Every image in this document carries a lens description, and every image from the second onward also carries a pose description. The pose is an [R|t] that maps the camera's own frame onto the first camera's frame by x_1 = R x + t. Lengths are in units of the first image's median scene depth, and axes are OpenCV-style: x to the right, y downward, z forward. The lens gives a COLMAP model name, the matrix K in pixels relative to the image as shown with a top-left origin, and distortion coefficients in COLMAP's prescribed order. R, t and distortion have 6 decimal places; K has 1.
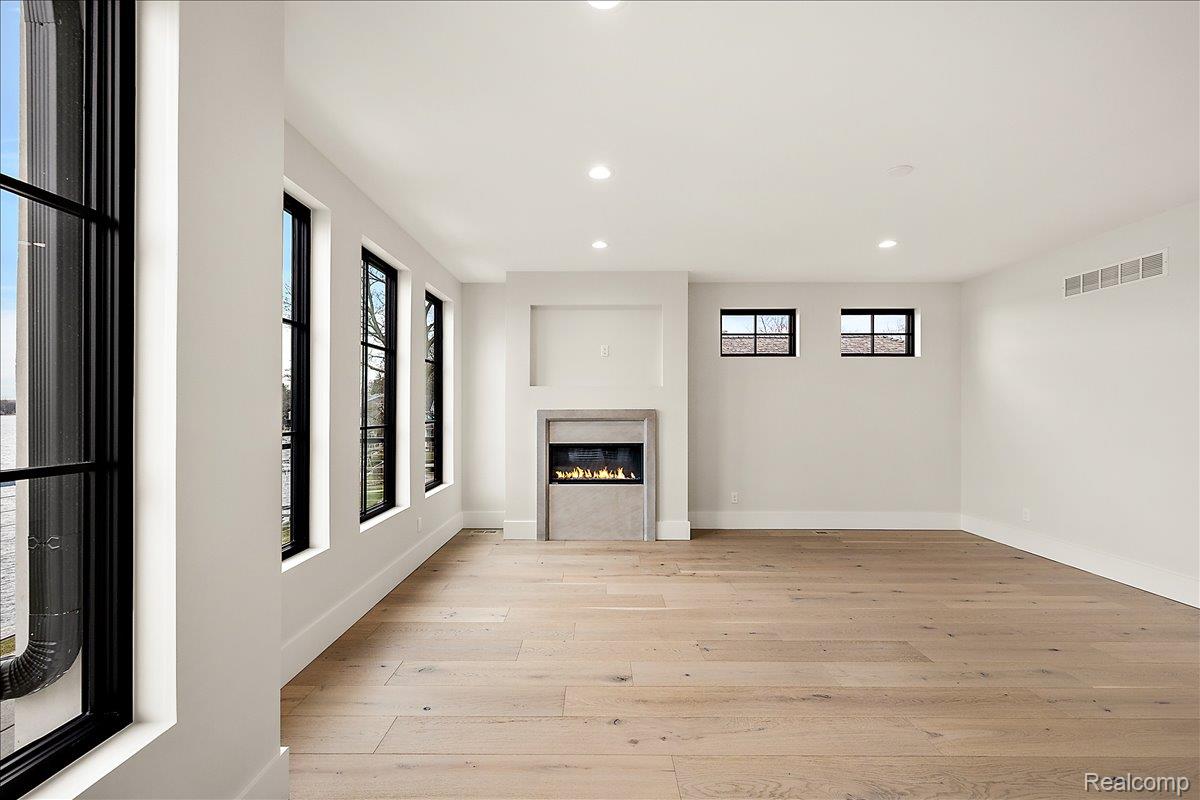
lens RADIAL K [[511.3, 0, 594.8], [0, 511.3, 394.0], [0, 0, 1]] dist [0.012403, -0.000426]
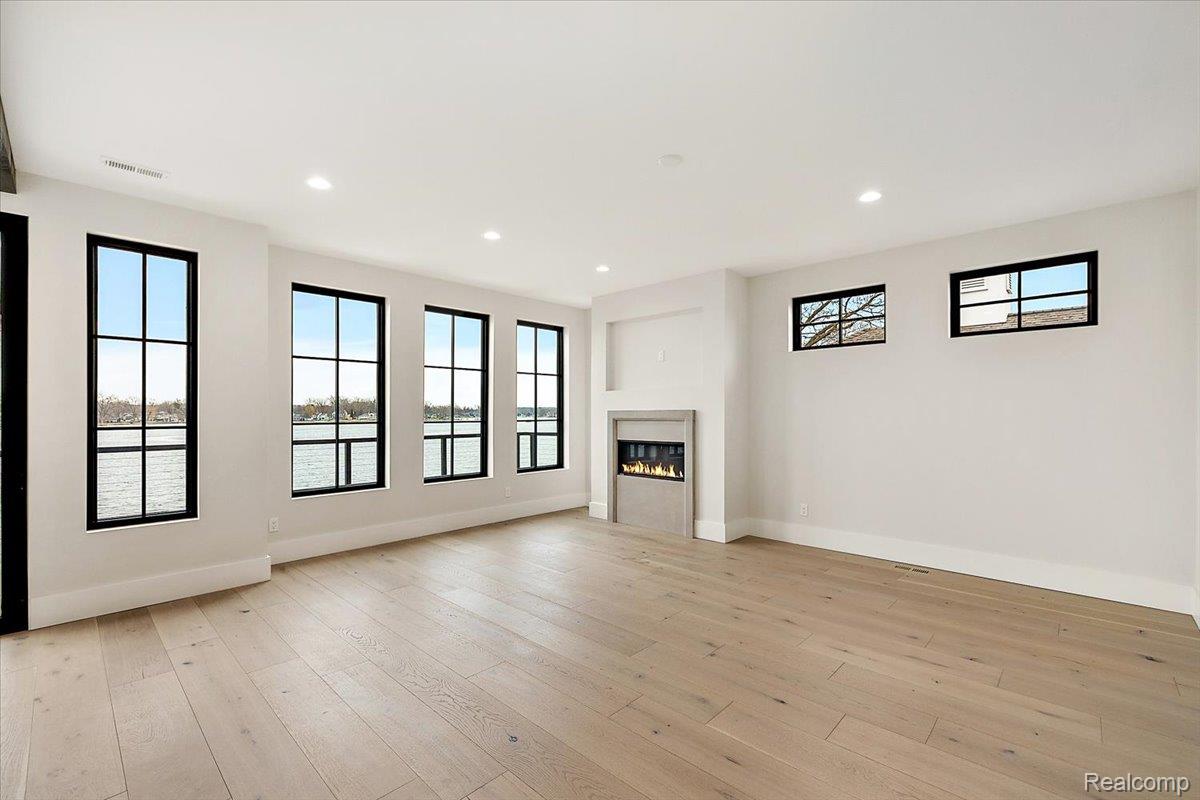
lens RADIAL K [[511.3, 0, 603.2], [0, 511.3, 405.7], [0, 0, 1]] dist [0.012403, -0.000426]
pose [[0.729963, -0.010882, -0.683400, 0.682219], [0.014515, 0.999895, -0.000417, 0.019064], [0.683332, -0.009615, 0.730044, 0.130802]]
